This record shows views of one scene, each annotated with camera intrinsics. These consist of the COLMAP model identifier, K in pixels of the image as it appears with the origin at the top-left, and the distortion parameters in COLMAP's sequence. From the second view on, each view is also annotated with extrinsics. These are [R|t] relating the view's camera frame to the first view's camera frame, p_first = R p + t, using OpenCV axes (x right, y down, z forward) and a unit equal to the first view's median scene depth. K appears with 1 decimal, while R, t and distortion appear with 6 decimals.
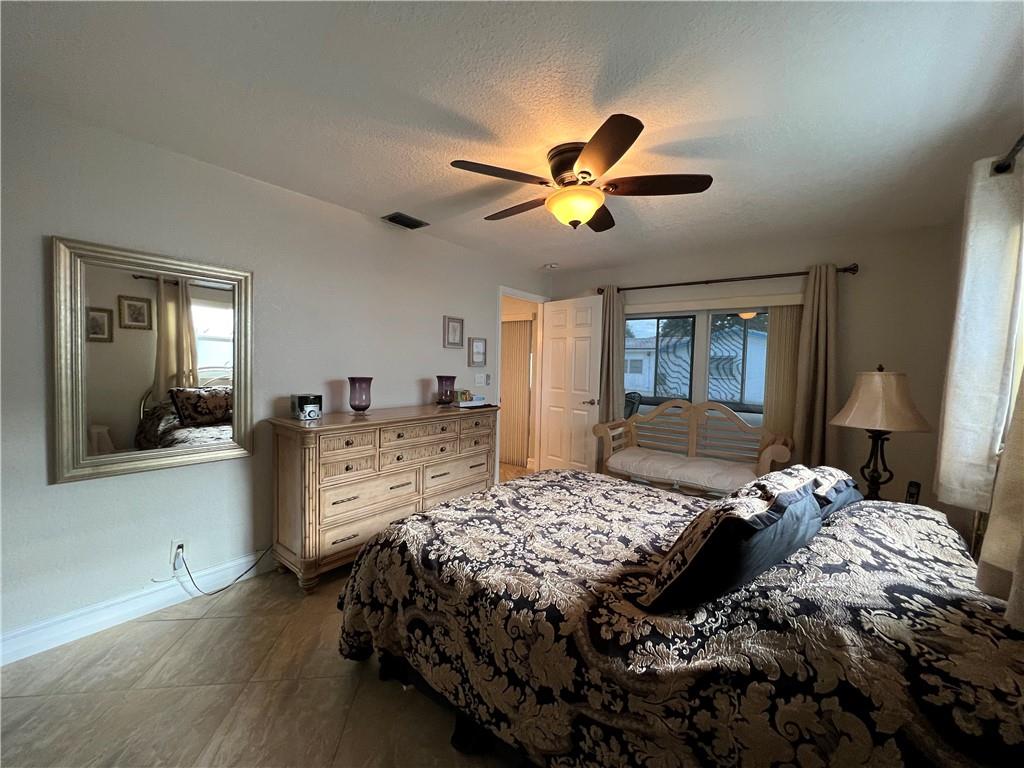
lens RADIAL K [[411.3, 0, 509.7], [0, 411.3, 379.9], [0, 0, 1]] dist [0.000887, 0.000155]
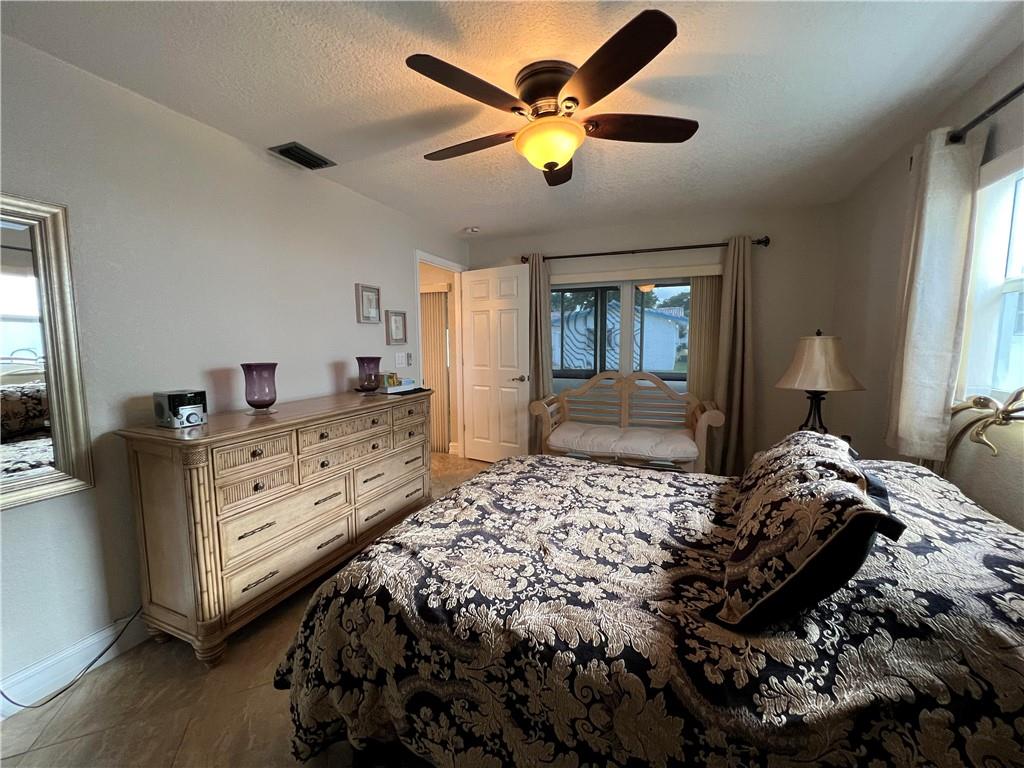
lens RADIAL K [[411.3, 0, 509.7], [0, 411.3, 379.9], [0, 0, 1]] dist [0.000887, 0.000155]
pose [[0.960385, -0.056150, 0.272962, -0.176235], [0.040636, 0.997238, 0.062164, -0.005882], [-0.275699, -0.048609, 0.960014, 0.208767]]
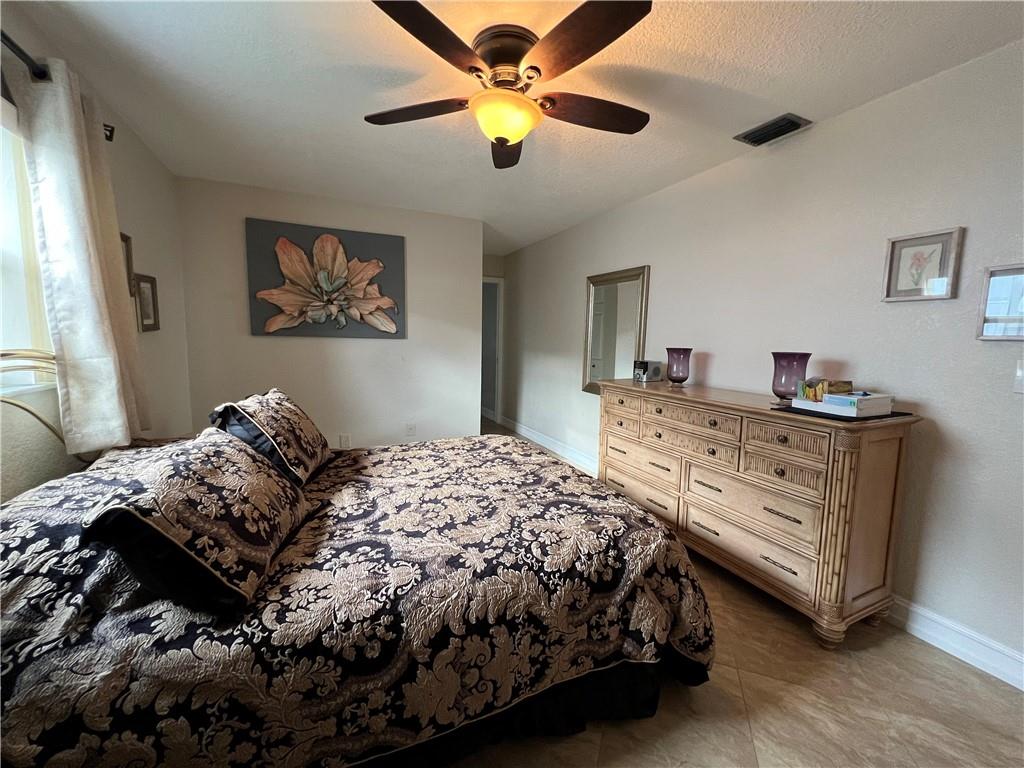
lens RADIAL K [[411.3, 0, 509.7], [0, 411.3, 379.9], [0, 0, 1]] dist [0.000887, 0.000155]
pose [[-0.451982, 0.059741, -0.890024, 0.904938], [-0.069883, 0.992317, 0.102096, -0.003267], [0.889285, 0.108344, -0.444334, 1.444661]]
